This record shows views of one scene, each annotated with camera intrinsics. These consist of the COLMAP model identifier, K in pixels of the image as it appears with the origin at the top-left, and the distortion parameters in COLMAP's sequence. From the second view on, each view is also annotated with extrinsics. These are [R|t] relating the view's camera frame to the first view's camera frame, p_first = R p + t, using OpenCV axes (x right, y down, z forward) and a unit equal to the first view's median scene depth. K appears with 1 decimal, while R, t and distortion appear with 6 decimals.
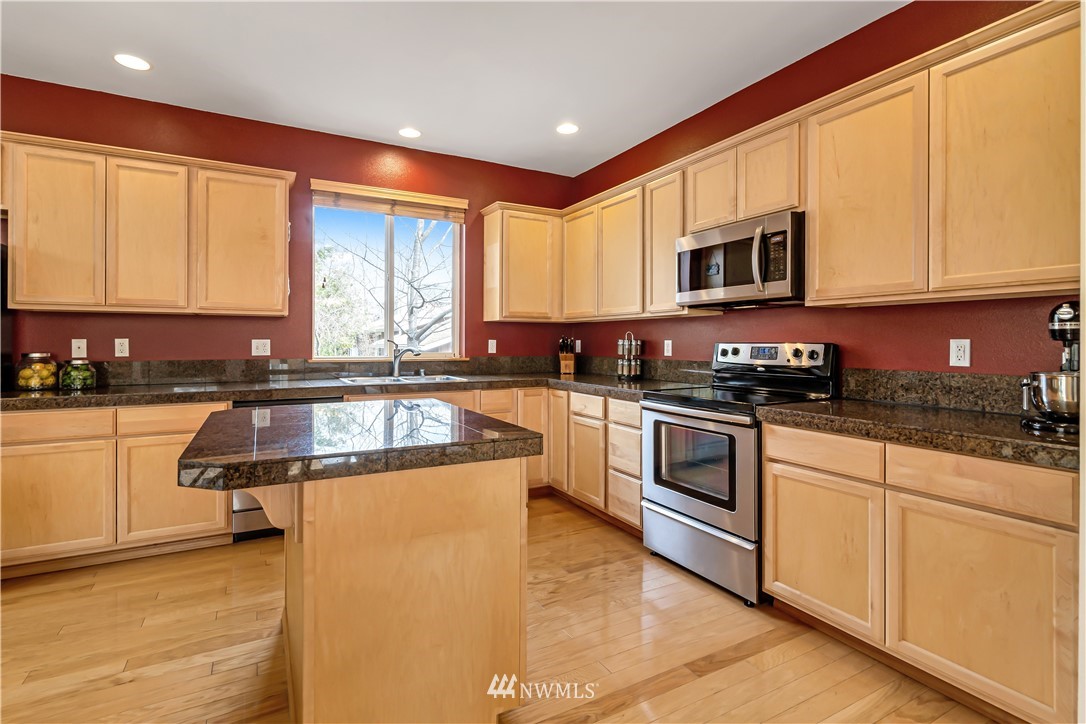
lens RADIAL K [[493.4, 0, 517.3], [0, 493.4, 338.3], [0, 0, 1]] dist [-0.000840, -0.000211]
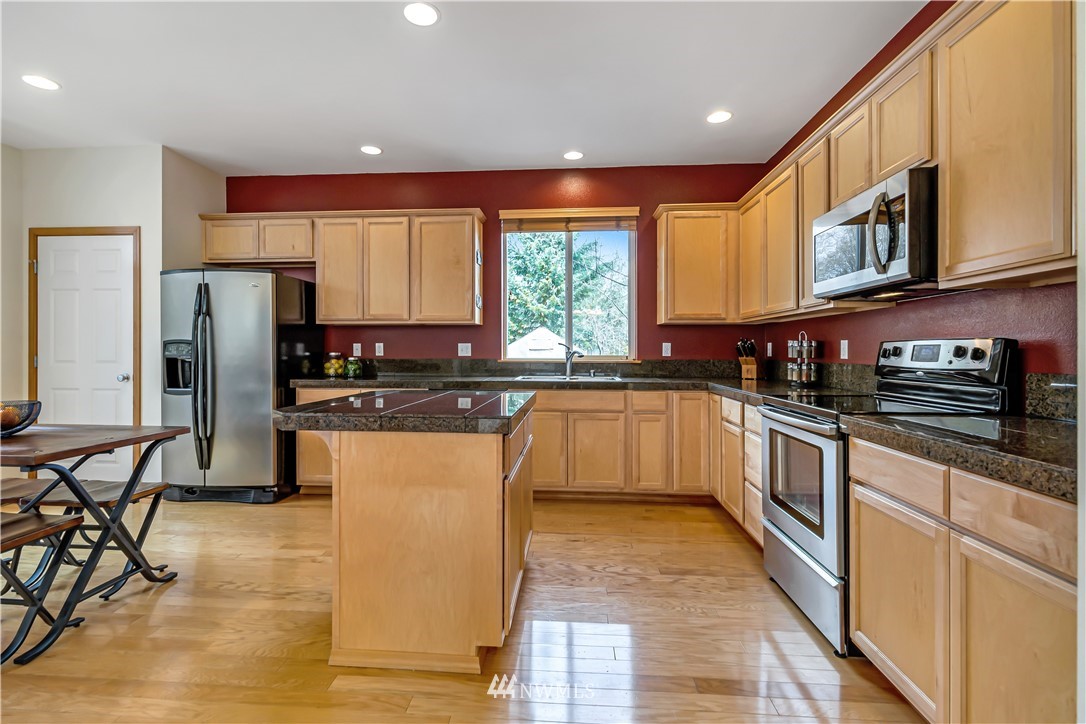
lens RADIAL K [[493.4, 0, 544.7], [0, 493.4, 347.7], [0, 0, 1]] dist [-0.000840, -0.000211]
pose [[0.855482, -0.004371, -0.517815, 0.384056], [0.004539, 0.999989, -0.000943, 0.019075], [0.517813, -0.001543, 0.855492, 0.028894]]
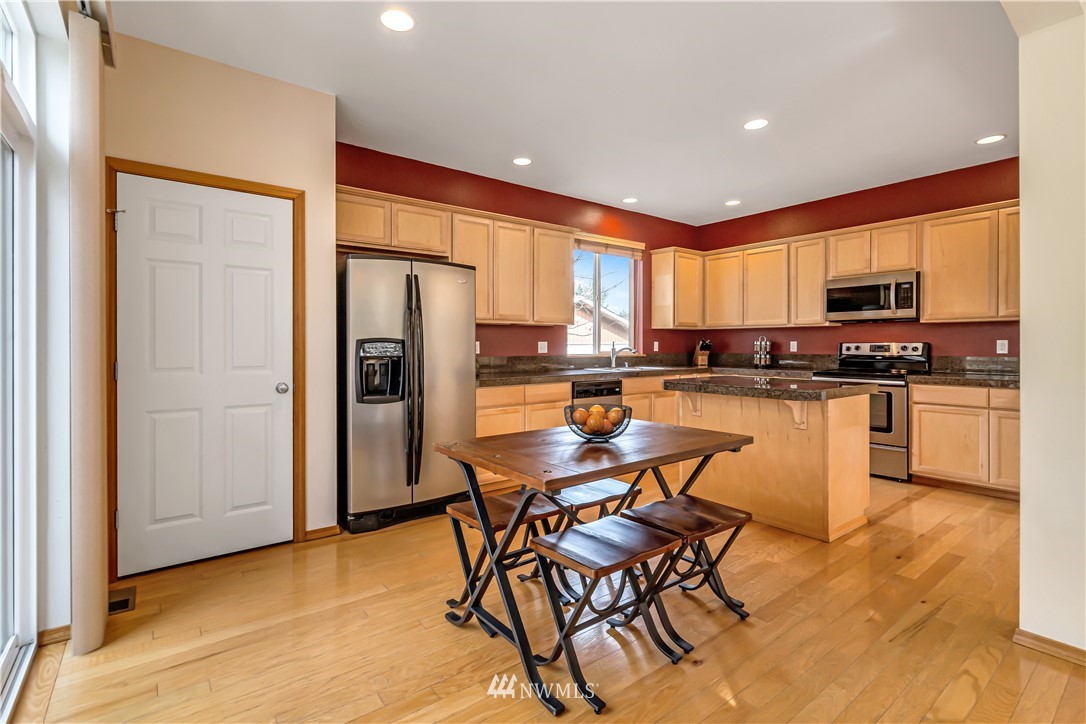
lens RADIAL K [[493.4, 0, 503.1], [0, 493.4, 344.8], [0, 0, 1]] dist [-0.000840, -0.000211]
pose [[0.988440, -0.004824, 0.151535, -1.055228], [0.003585, 0.999958, 0.008445, -0.002163], [-0.151569, -0.007804, 0.988416, -0.505313]]
